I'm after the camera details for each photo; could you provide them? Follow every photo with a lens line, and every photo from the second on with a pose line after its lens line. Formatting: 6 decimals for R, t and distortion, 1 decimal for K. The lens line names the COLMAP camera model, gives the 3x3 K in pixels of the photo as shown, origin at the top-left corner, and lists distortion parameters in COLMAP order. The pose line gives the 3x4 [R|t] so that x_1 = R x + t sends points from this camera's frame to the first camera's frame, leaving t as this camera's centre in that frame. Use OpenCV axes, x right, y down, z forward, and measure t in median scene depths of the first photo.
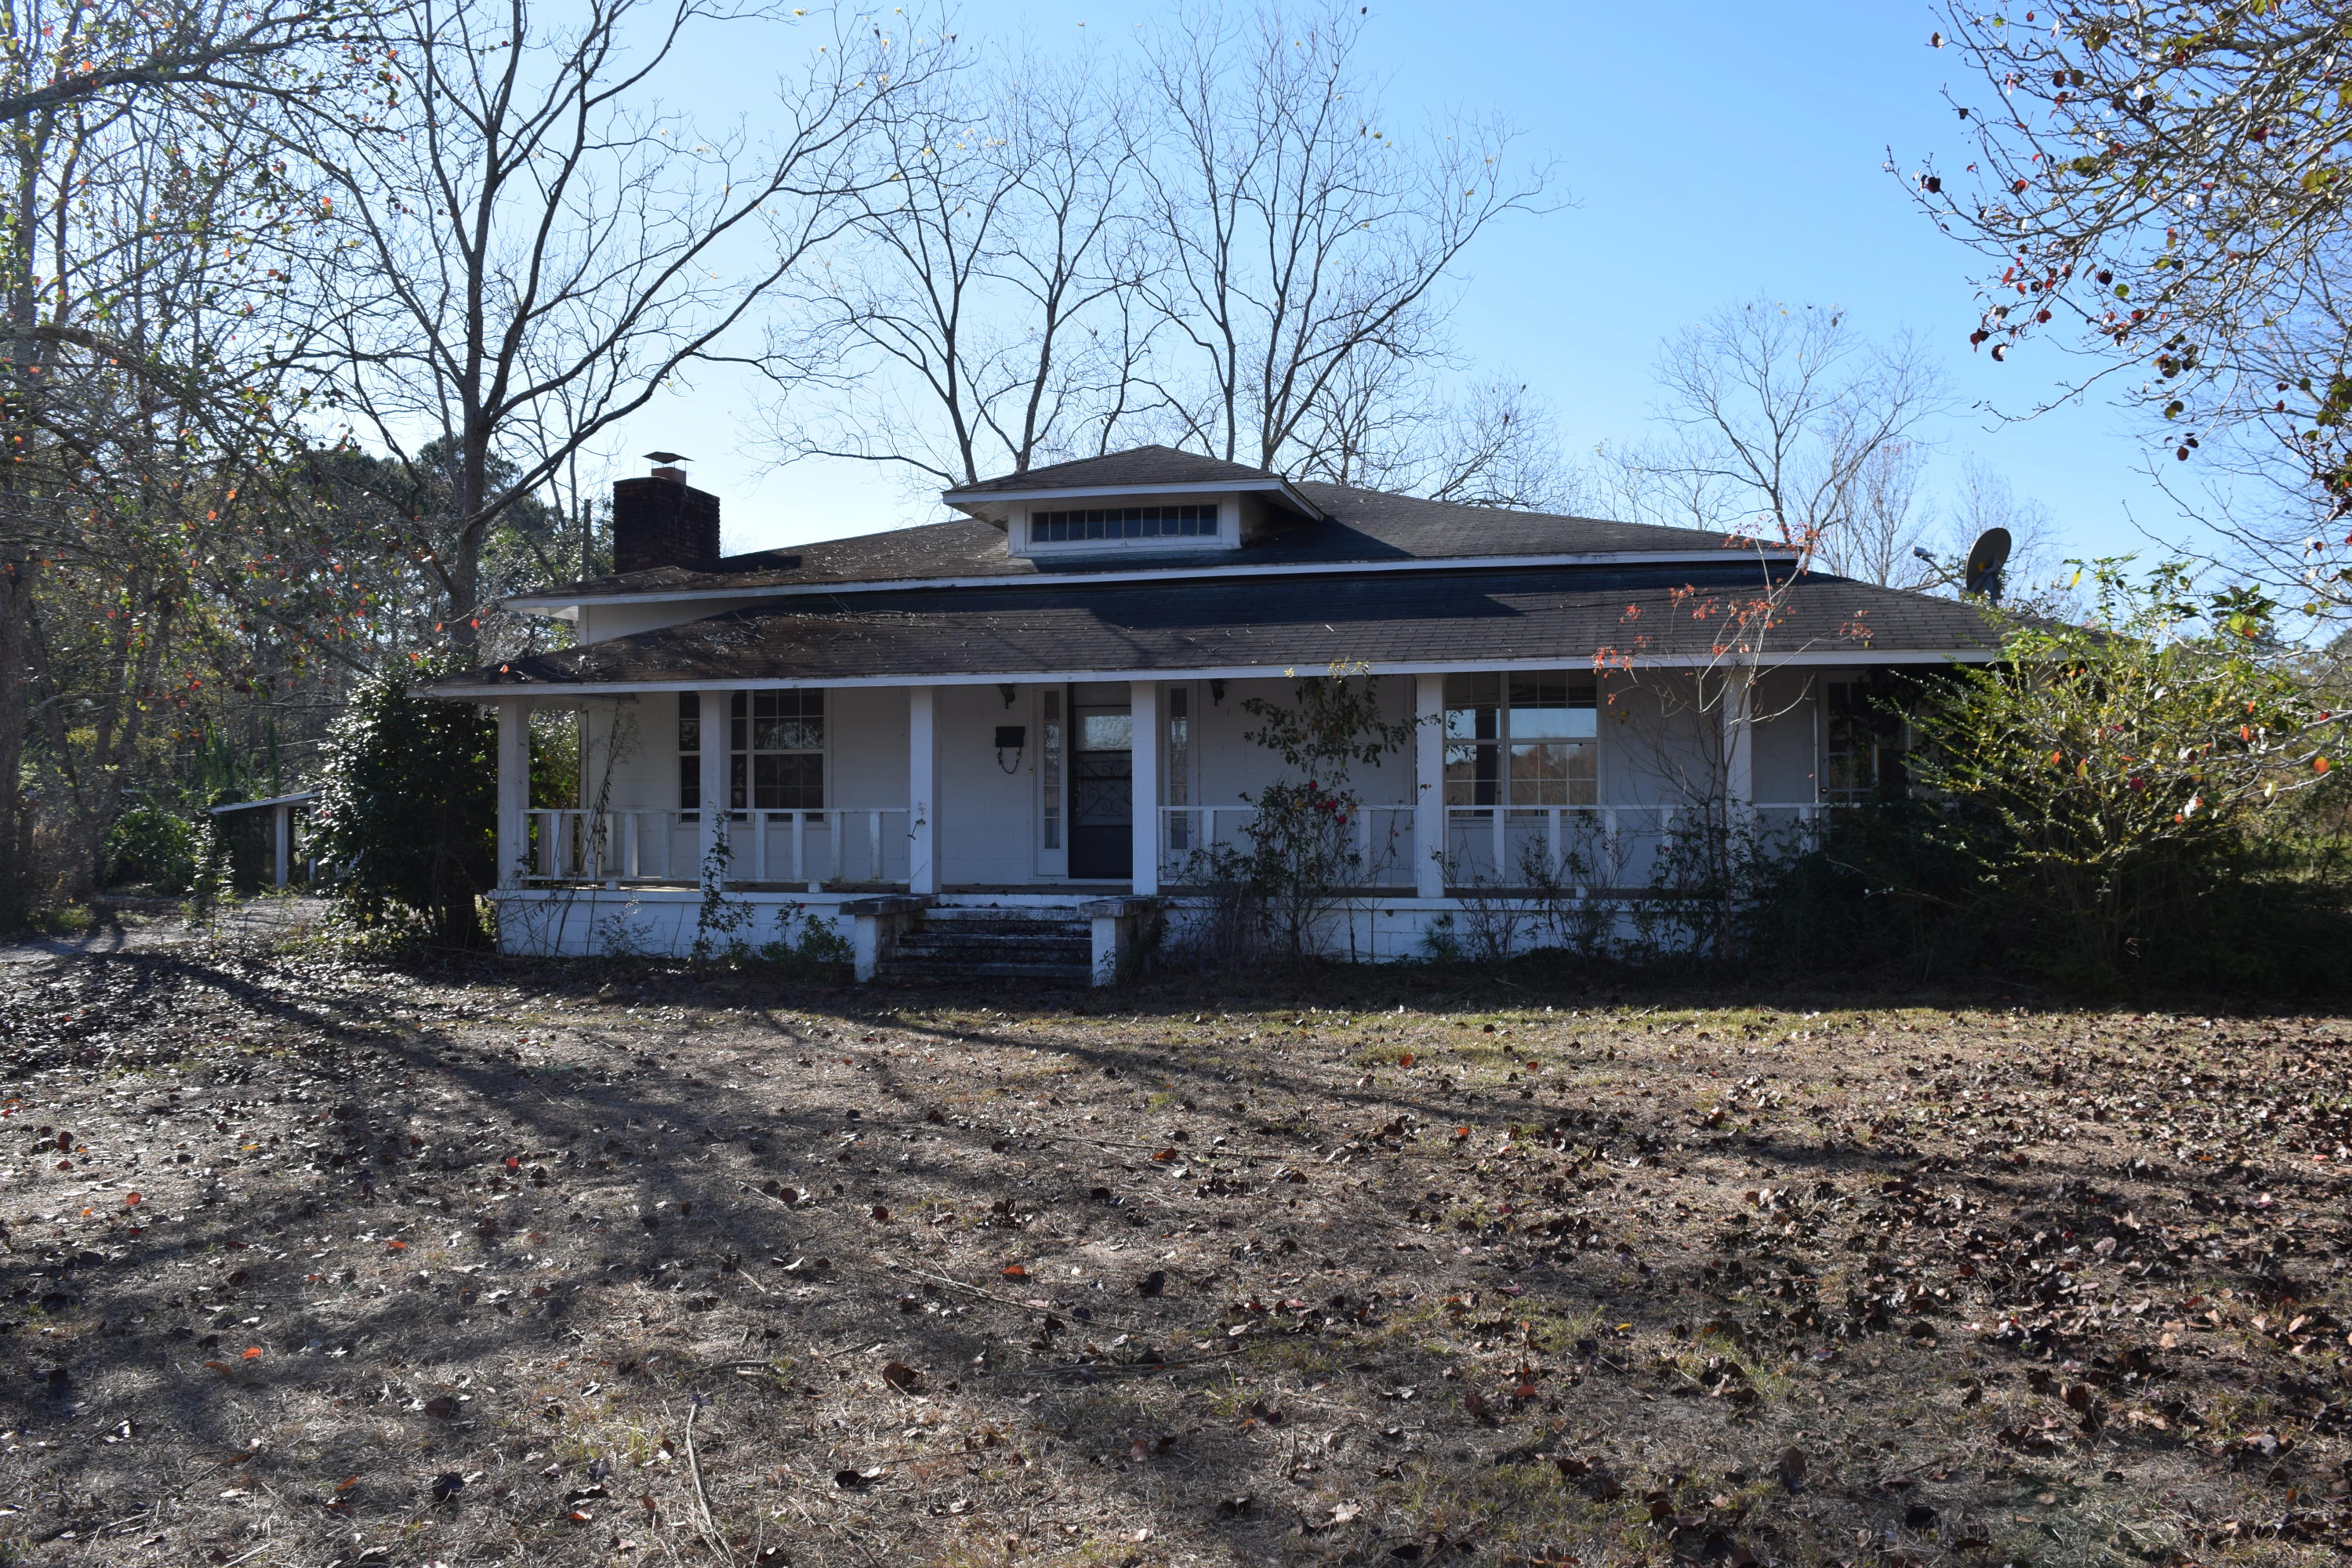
lens RADIAL K [[1844.0, 0, 1182.9], [0, 1844.0, 796.5], [0, 0, 1]] dist [-0.097070, 0.025550]
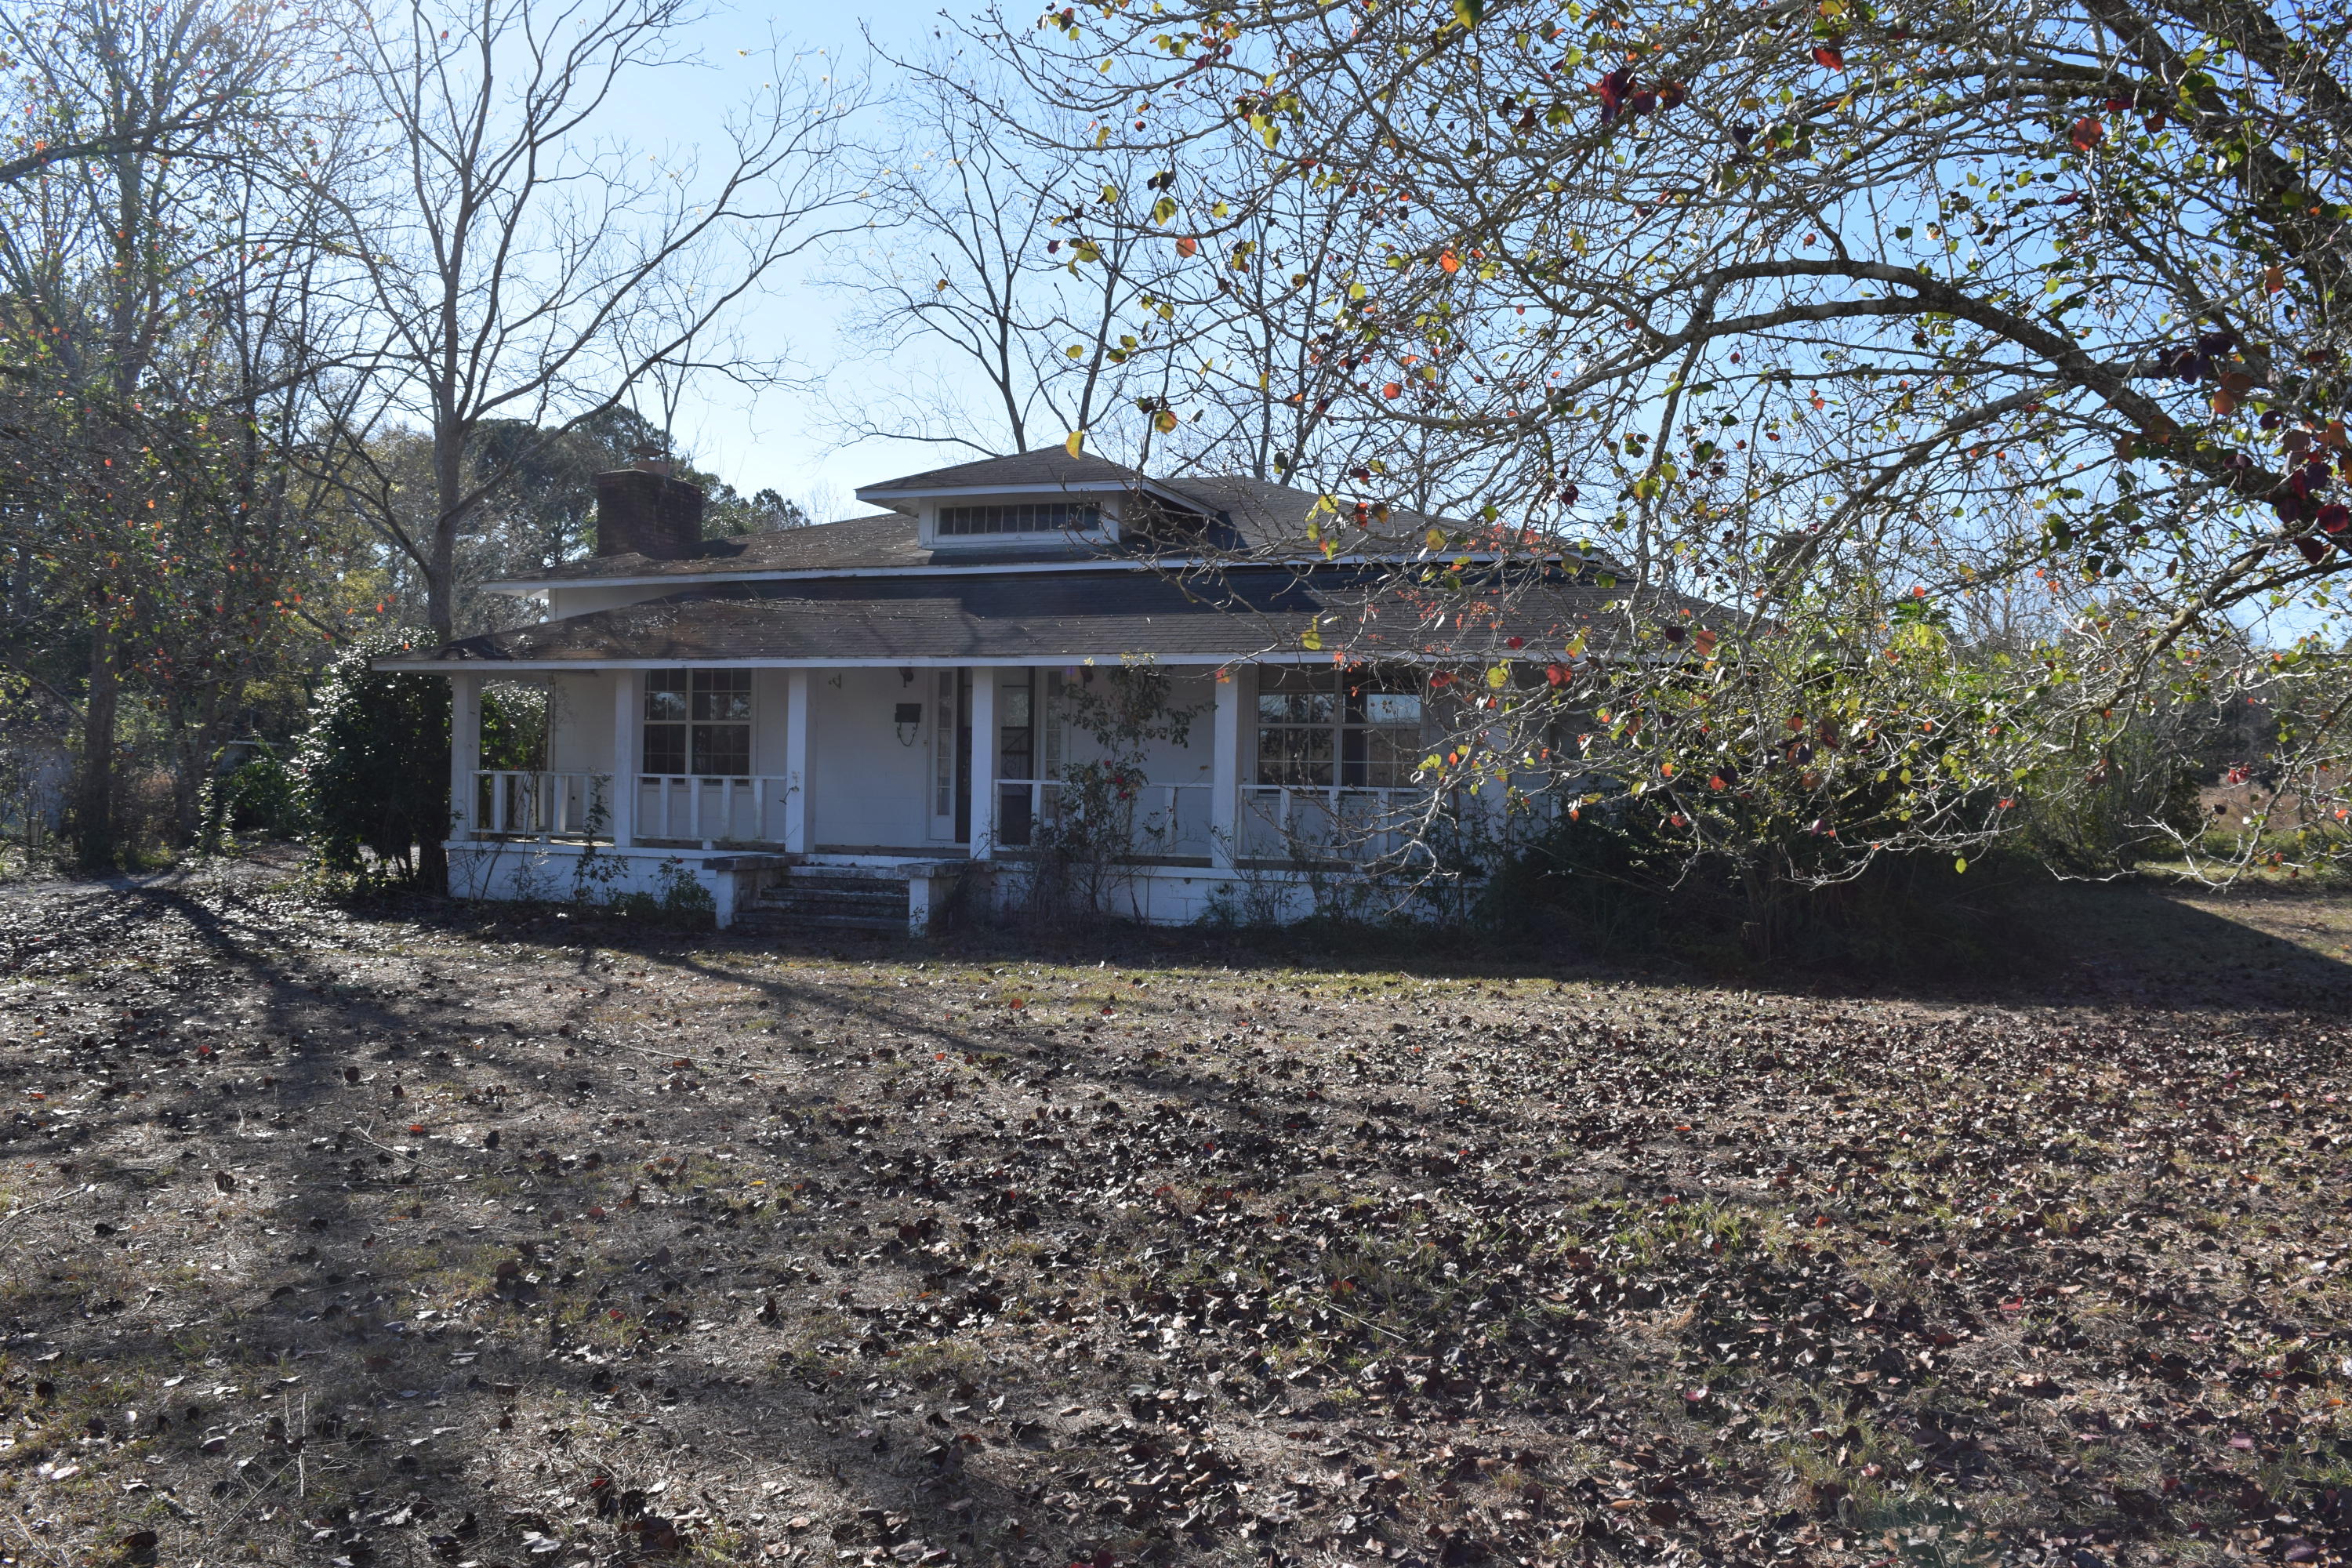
lens RADIAL K [[1844.0, 0, 1169.3], [0, 1844.0, 772.5], [0, 0, 1]] dist [-0.097070, 0.025550]
pose [[0.995023, 0.019994, -0.097619, 0.177588], [-0.019513, 0.999792, 0.005884, -0.006573], [0.097717, -0.003950, 0.995206, -0.083034]]
